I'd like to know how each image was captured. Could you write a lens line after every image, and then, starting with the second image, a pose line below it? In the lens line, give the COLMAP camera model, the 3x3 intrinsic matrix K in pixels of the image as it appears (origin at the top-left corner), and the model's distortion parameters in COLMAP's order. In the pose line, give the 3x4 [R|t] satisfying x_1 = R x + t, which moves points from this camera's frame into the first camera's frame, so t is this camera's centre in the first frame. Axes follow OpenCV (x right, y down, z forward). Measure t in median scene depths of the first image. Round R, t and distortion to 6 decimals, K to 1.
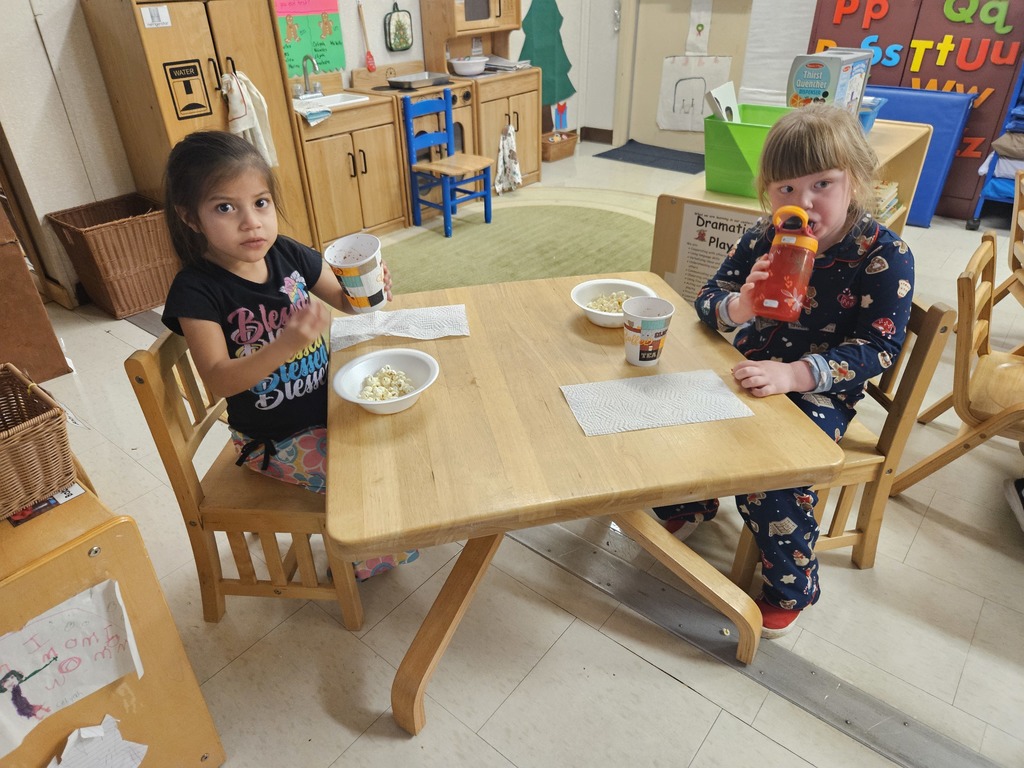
lens RADIAL K [[676.0, 0, 512.0], [0, 676.0, 384.0], [0, 0, 1]] dist [0.003958, -0.008023]
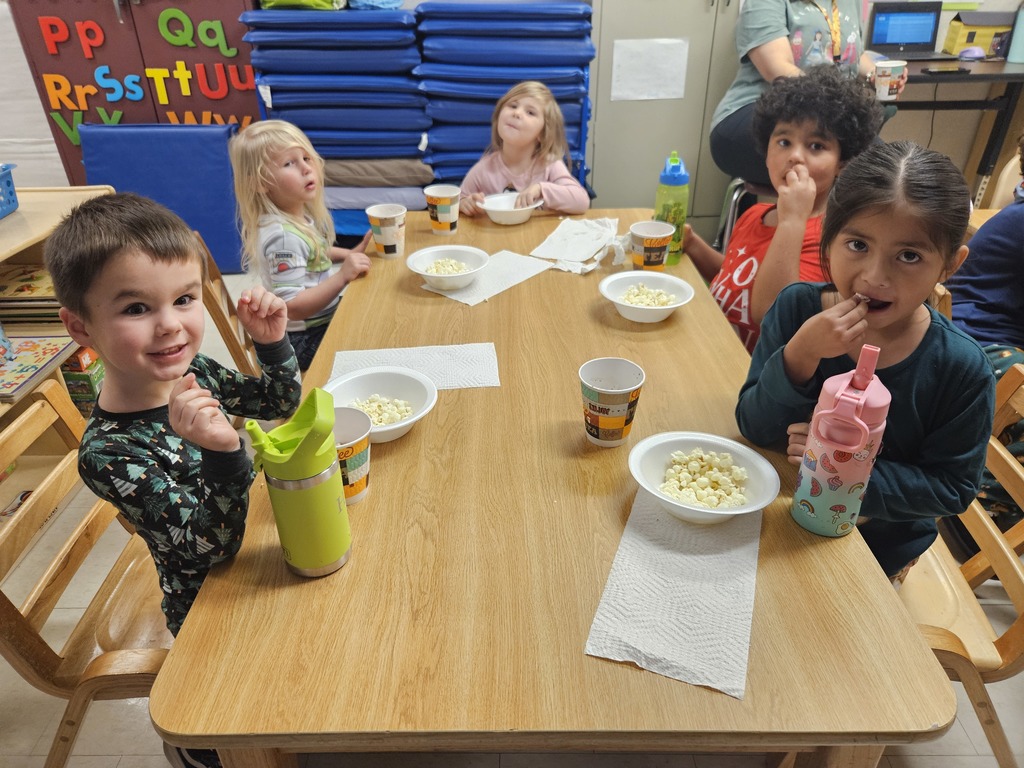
lens RADIAL K [[684.1, 0, 512.8], [0, 684.1, 365.6], [0, 0, 1]] dist [0.002263, -0.002098]
pose [[0.790615, -0.296158, 0.535928, 0.393117], [0.317757, 0.946614, 0.054343, -0.063986], [-0.523411, 0.127331, 0.842513, 0.097281]]
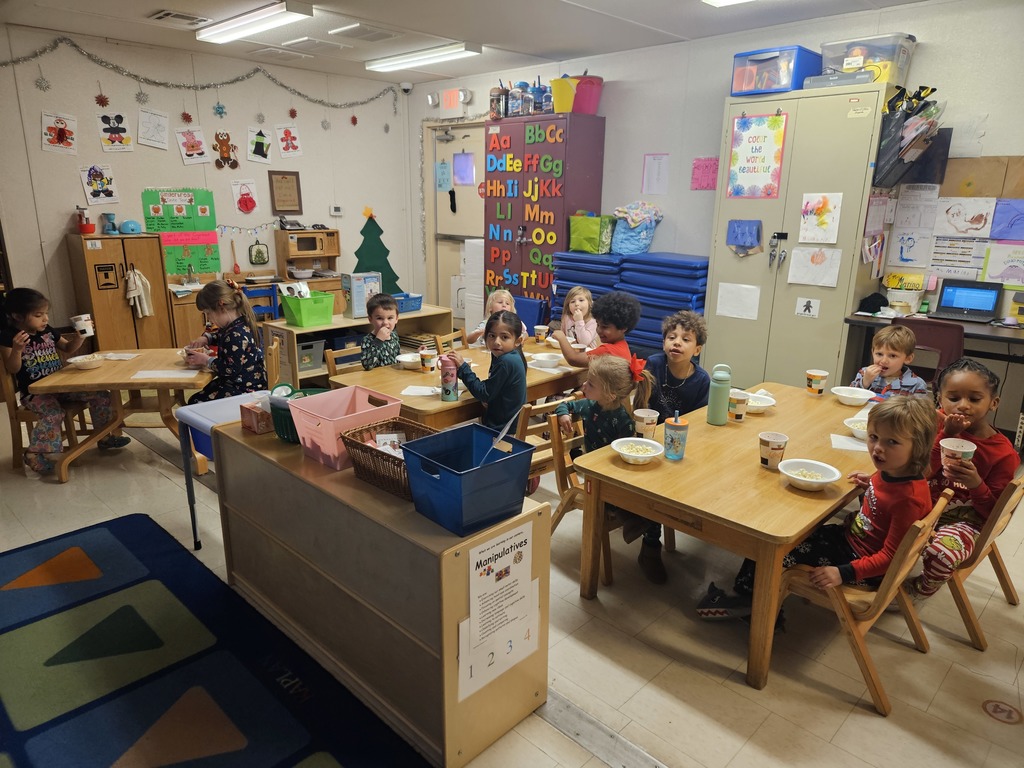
lens RADIAL K [[676.0, 0, 512.0], [0, 676.0, 384.0], [0, 0, 1]] dist [0.003958, -0.008023]
pose [[0.995324, 0.059624, -0.075992, 0.727893], [-0.078603, 0.957222, -0.278475, 0.283138], [0.056137, 0.283146, 0.957433, -0.647362]]
